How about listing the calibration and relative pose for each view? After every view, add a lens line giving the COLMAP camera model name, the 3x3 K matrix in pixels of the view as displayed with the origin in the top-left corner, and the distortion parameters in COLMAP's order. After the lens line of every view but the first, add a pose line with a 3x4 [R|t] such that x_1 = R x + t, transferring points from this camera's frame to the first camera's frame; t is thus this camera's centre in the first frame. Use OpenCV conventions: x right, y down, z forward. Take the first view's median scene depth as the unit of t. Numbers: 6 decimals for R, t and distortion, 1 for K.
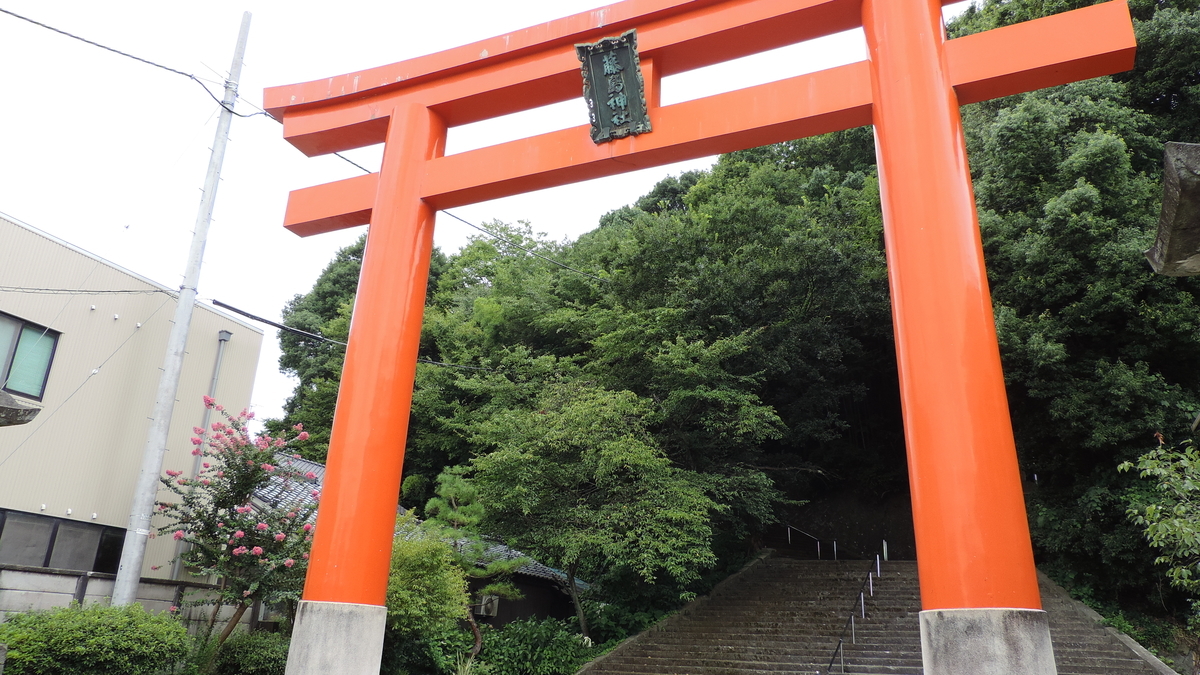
lens RADIAL K [[862.6, 0, 600.9], [0, 862.6, 336.2], [0, 0, 1]] dist [-0.021679, 0.000068]
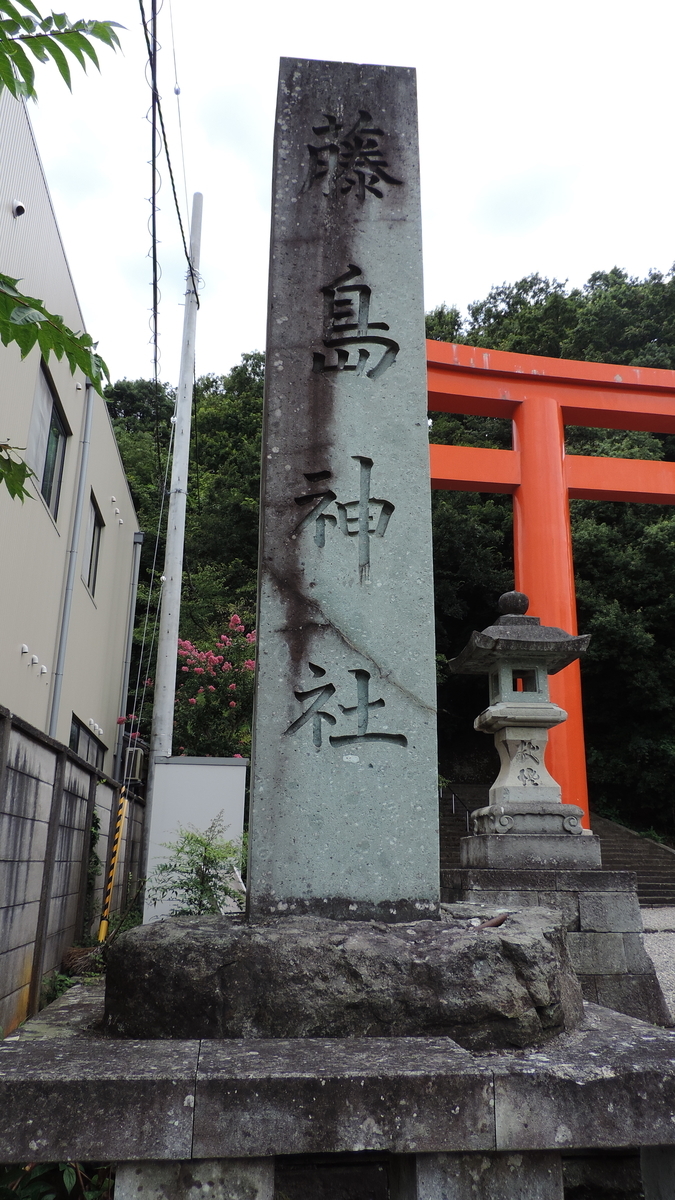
lens RADIAL K [[862.6, 0, 336.8], [0, 862.6, 595.9], [0, 0, 1]] dist [-0.021679, 0.000068]
pose [[0.851043, 0.132957, 0.507985, -0.594123], [-0.161933, 0.986716, 0.013033, 0.011989], [-0.499504, -0.093351, 0.861267, 0.073251]]
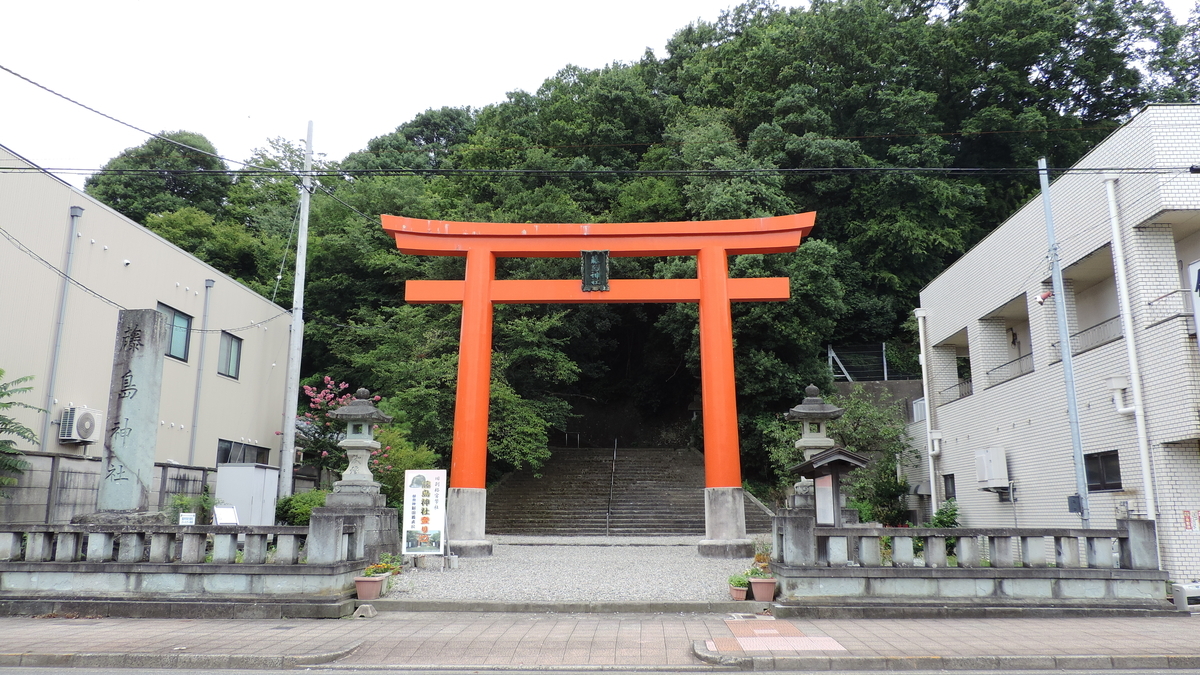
lens RADIAL K [[862.6, 0, 603.6], [0, 862.6, 332.1], [0, 0, 1]] dist [-0.021679, 0.000068]
pose [[0.925002, 0.045305, 0.377252, -0.419203], [-0.100838, 0.986534, 0.128775, -0.214863], [-0.366338, -0.157158, 0.917114, -0.584870]]
